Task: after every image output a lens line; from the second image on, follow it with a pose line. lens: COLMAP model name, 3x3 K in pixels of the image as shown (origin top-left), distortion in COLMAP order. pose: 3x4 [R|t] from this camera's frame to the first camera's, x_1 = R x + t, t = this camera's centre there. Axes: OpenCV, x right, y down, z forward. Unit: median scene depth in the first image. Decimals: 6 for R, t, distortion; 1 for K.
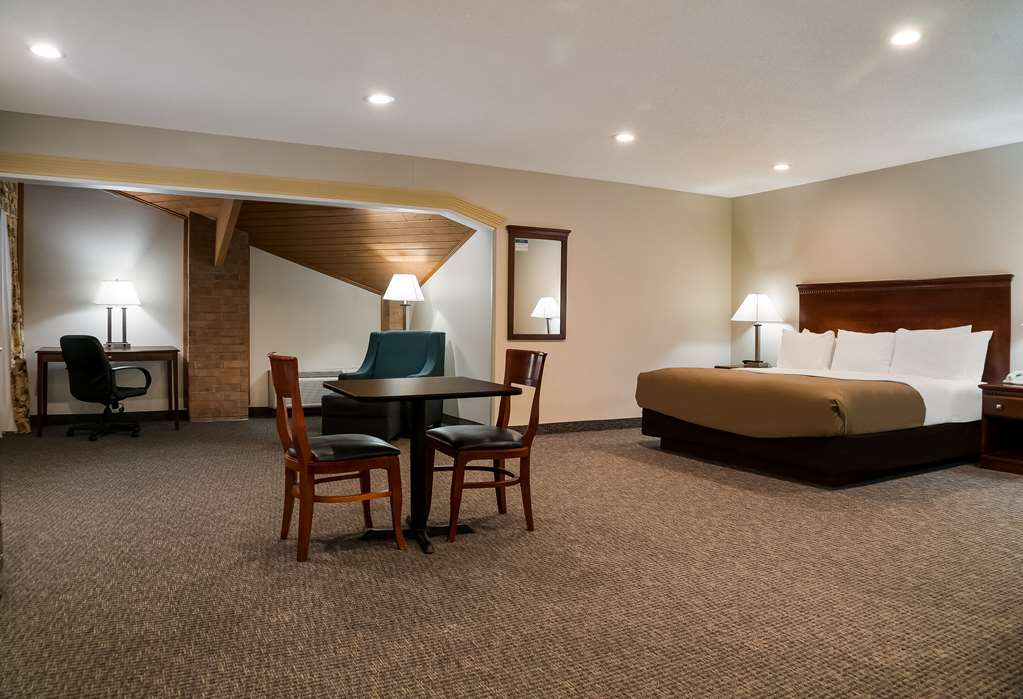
lens RADIAL K [[708.7, 0, 505.0], [0, 708.7, 310.0], [0, 0, 1]] dist [-0.066599, 0.035716]
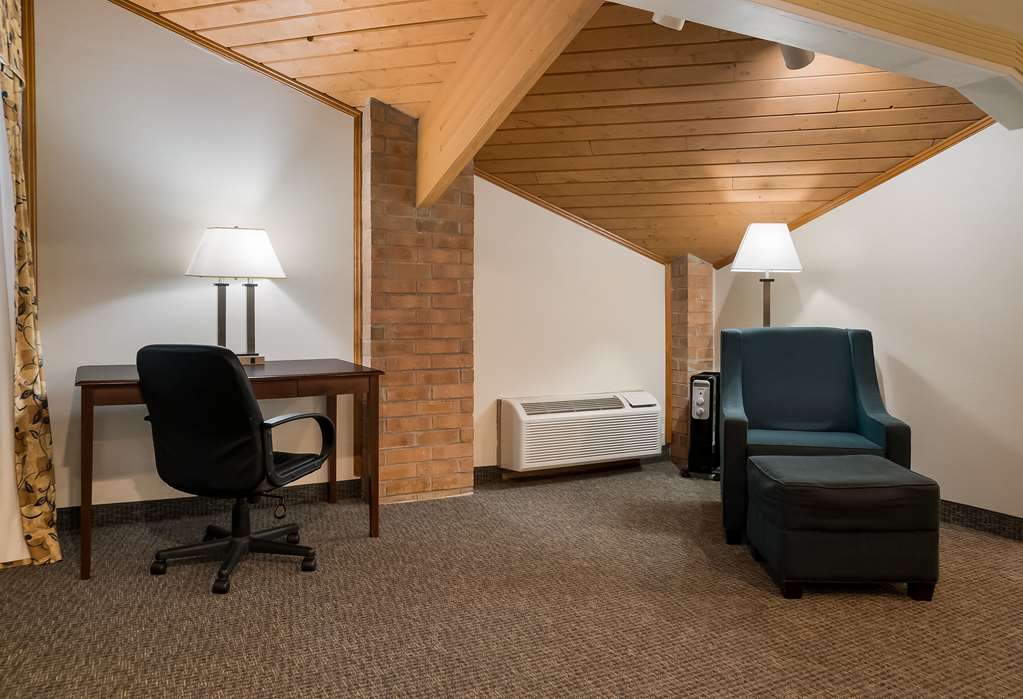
lens RADIAL K [[700.9, 0, 513.2], [0, 700.9, 306.0], [0, 0, 1]] dist [-0.006314, 0.022618]
pose [[0.999719, -0.001509, 0.023675, -0.392385], [0.001219, 0.999924, 0.012255, 0.006892], [-0.023691, -0.012223, 0.999645, 0.524878]]
